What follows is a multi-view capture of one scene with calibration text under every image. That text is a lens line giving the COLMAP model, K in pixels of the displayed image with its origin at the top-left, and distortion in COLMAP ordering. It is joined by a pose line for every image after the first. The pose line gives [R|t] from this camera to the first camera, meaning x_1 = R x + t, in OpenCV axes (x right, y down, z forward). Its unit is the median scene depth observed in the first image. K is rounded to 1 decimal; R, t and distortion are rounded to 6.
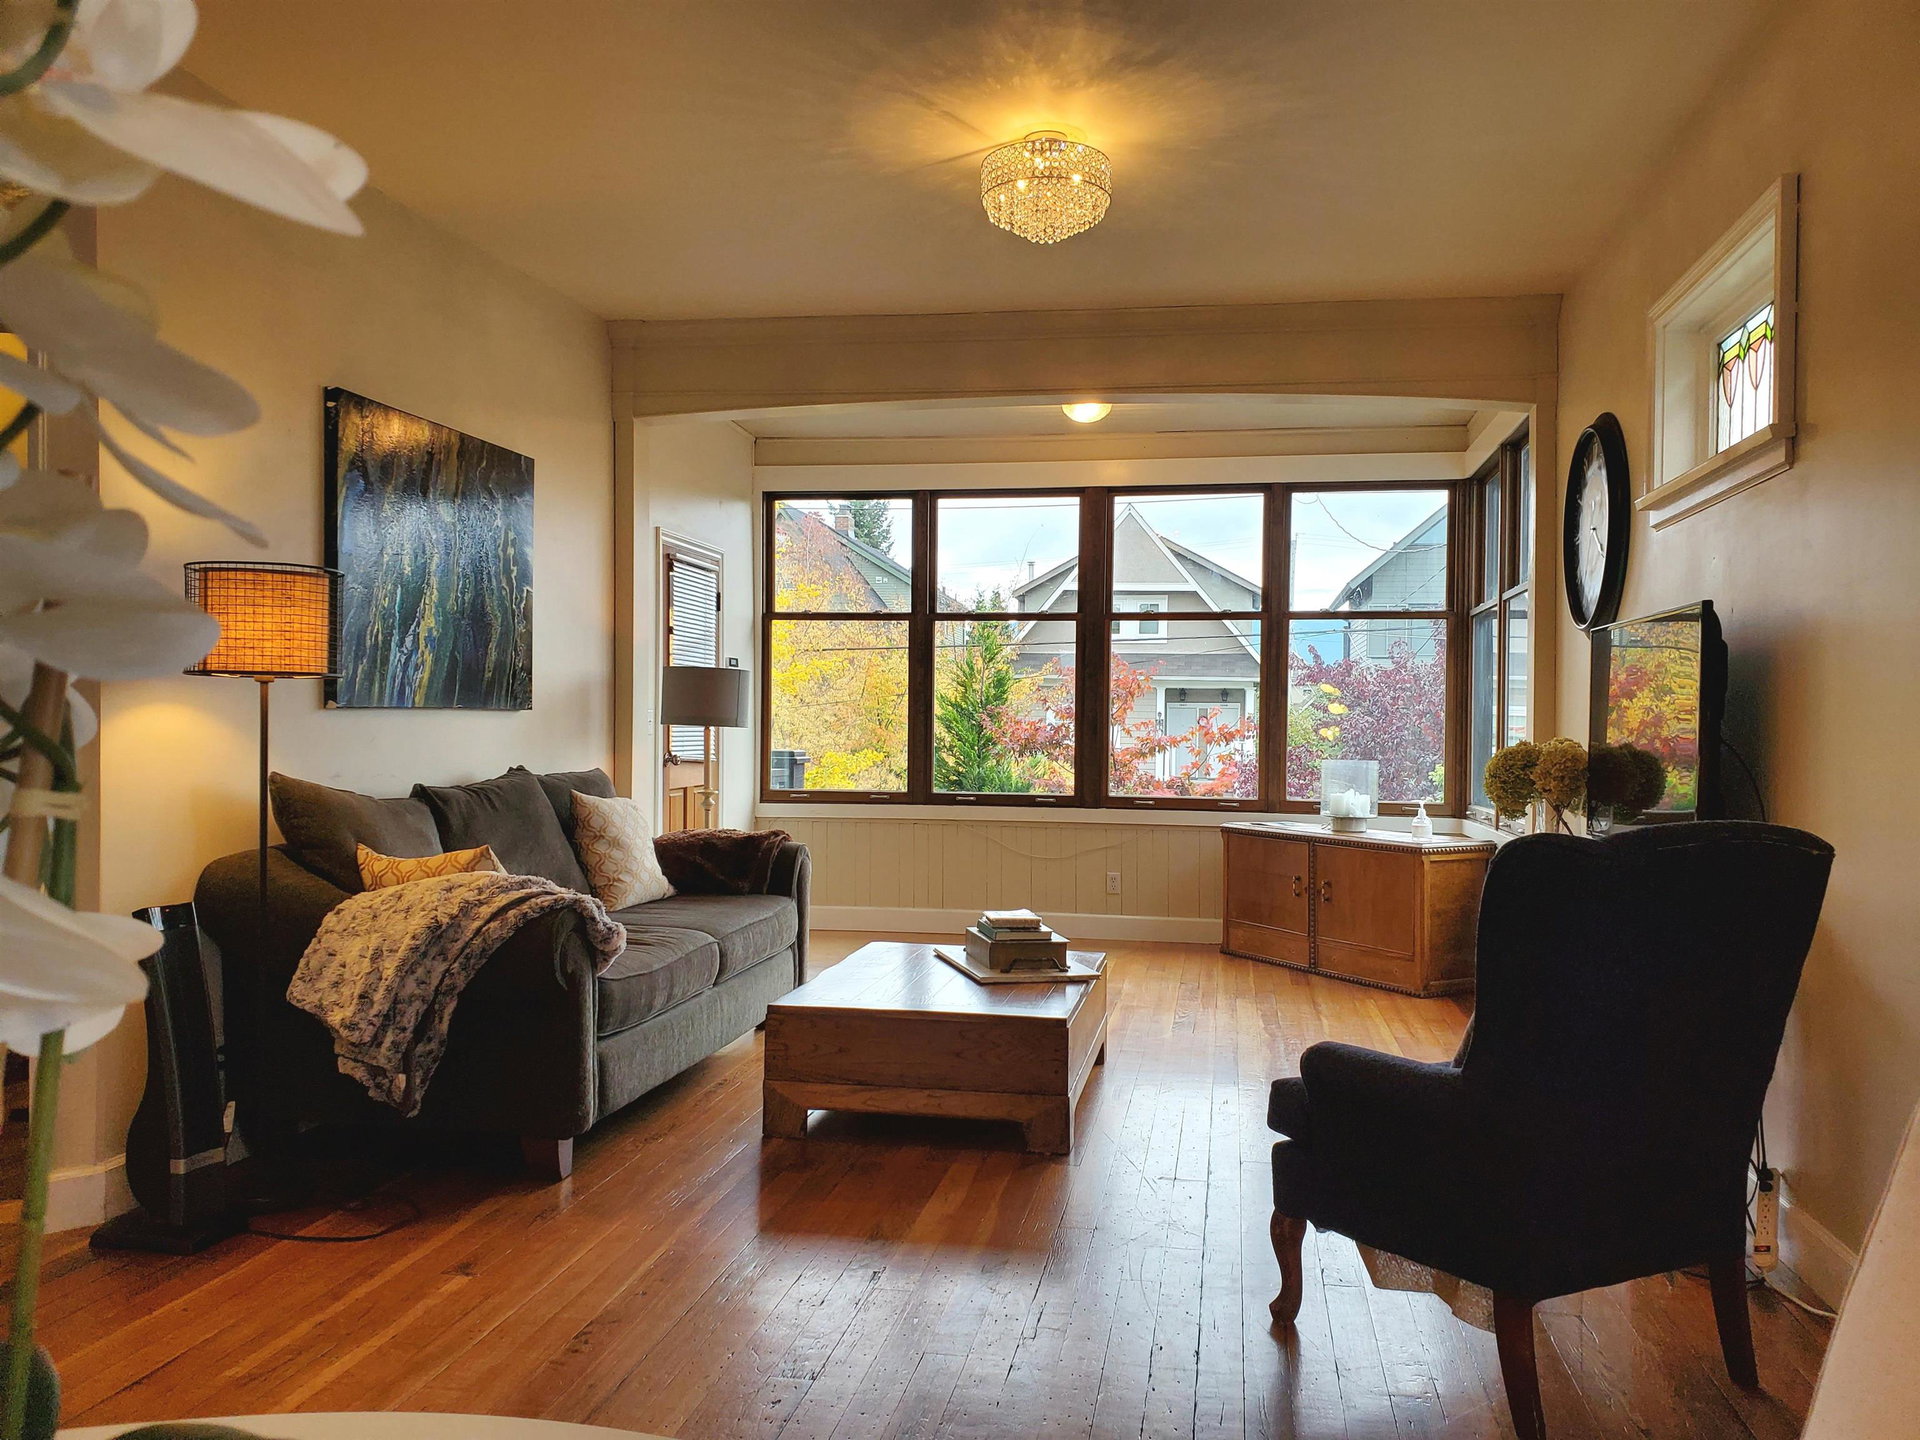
lens RADIAL K [[1526.1, 0, 960.0], [0, 1526.1, 720.0], [0, 0, 1]] dist [0.004272, 0.000373]
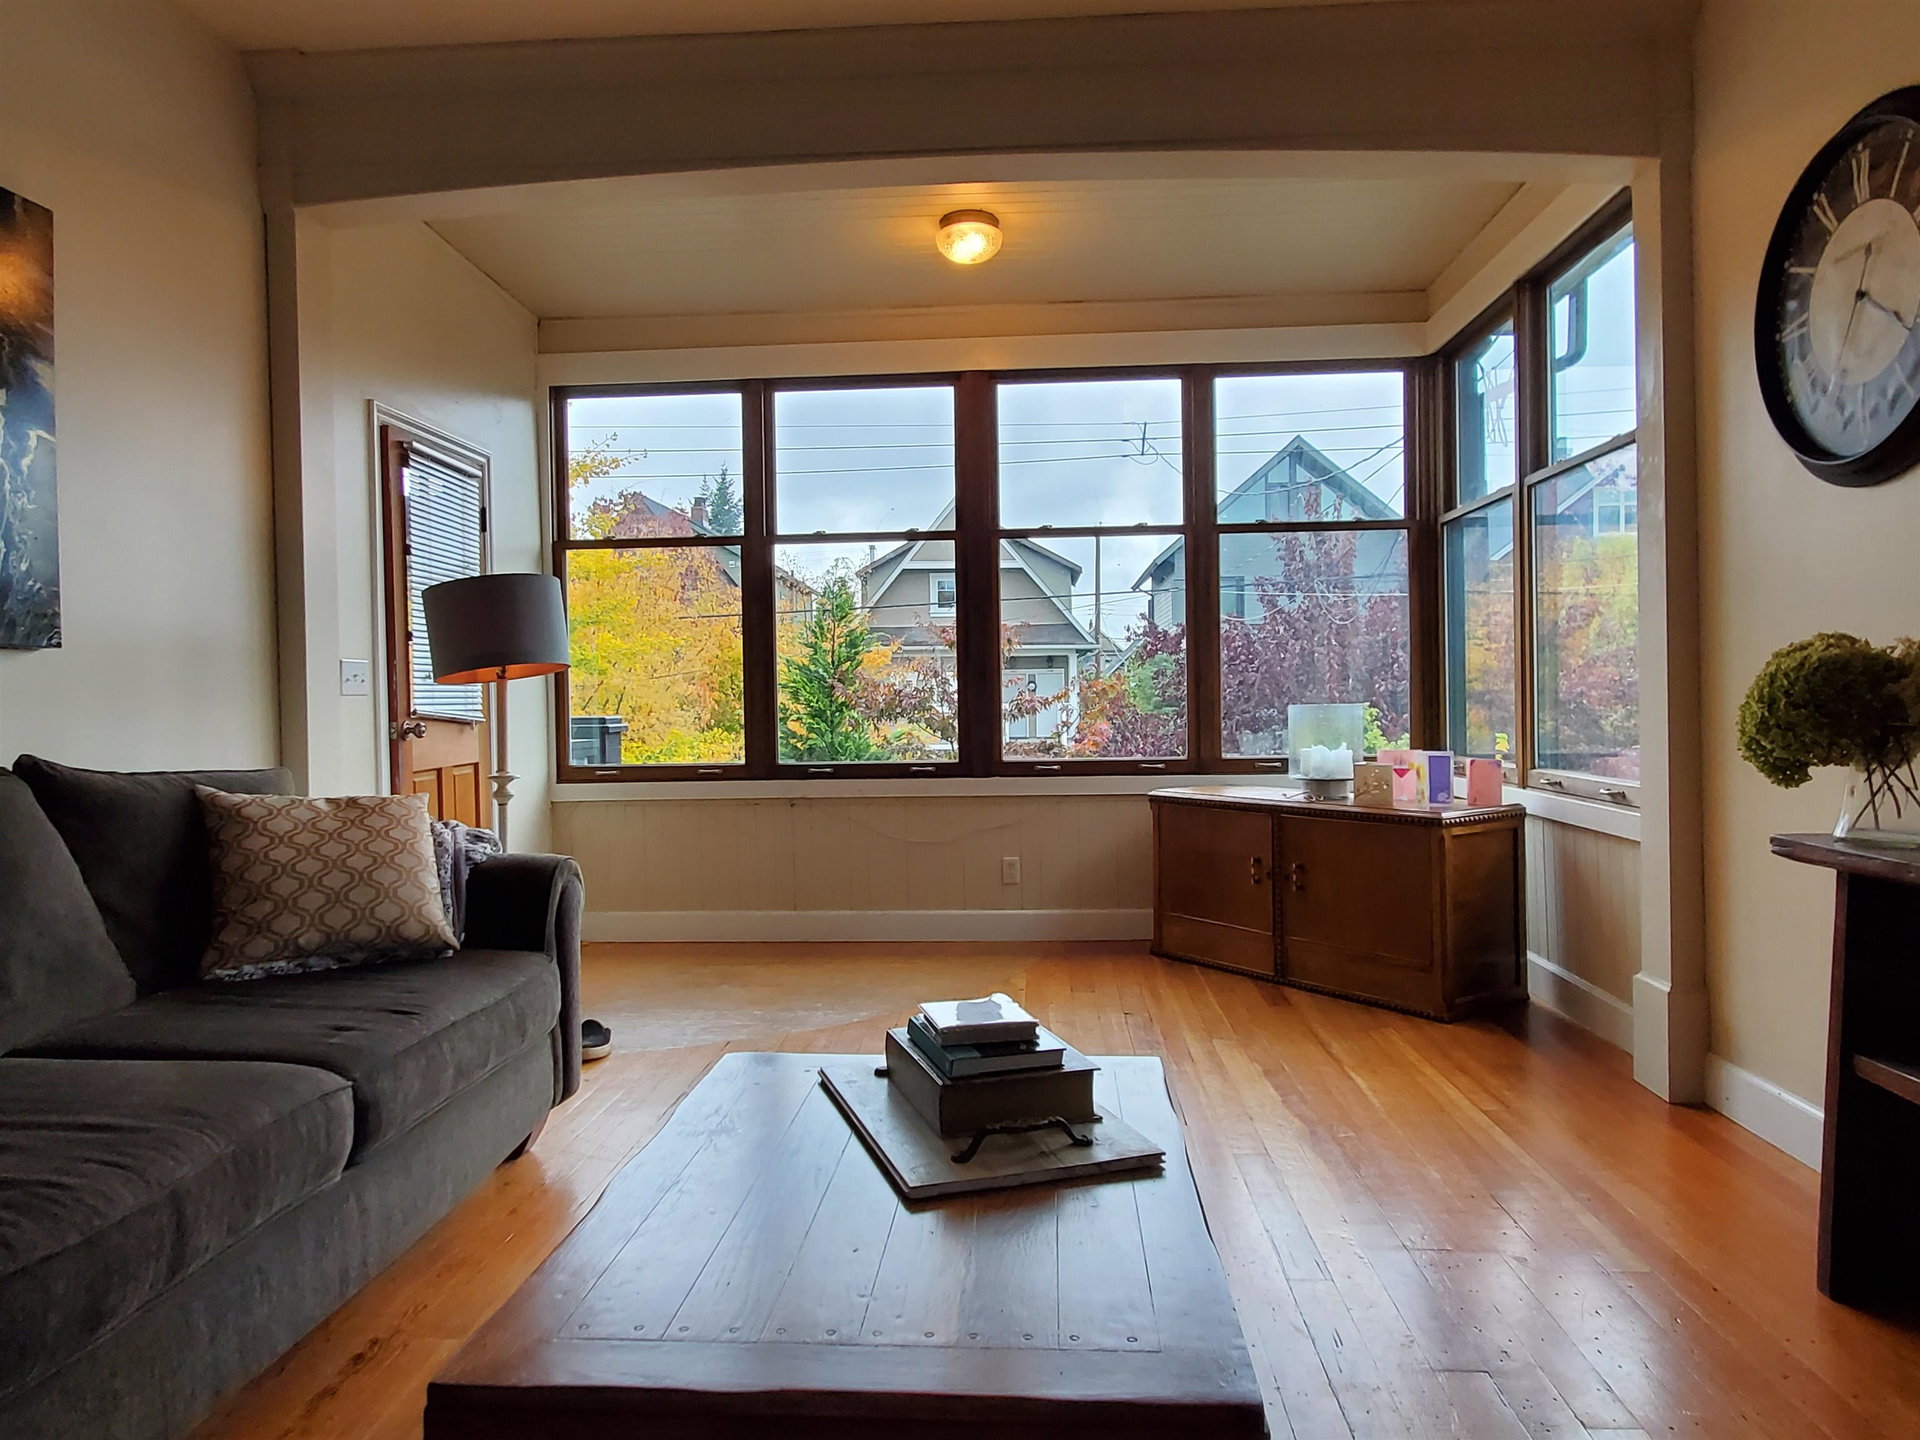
lens RADIAL K [[886.3, 0, 888.0], [0, 886.3, 726.2], [0, 0, 1]] dist [0.000012, -0.000318]
pose [[0.995402, -0.029565, 0.091104, -0.002886], [0.027901, 0.999421, 0.019481, 0.021422], [-0.091627, -0.016849, 0.995651, 0.550020]]
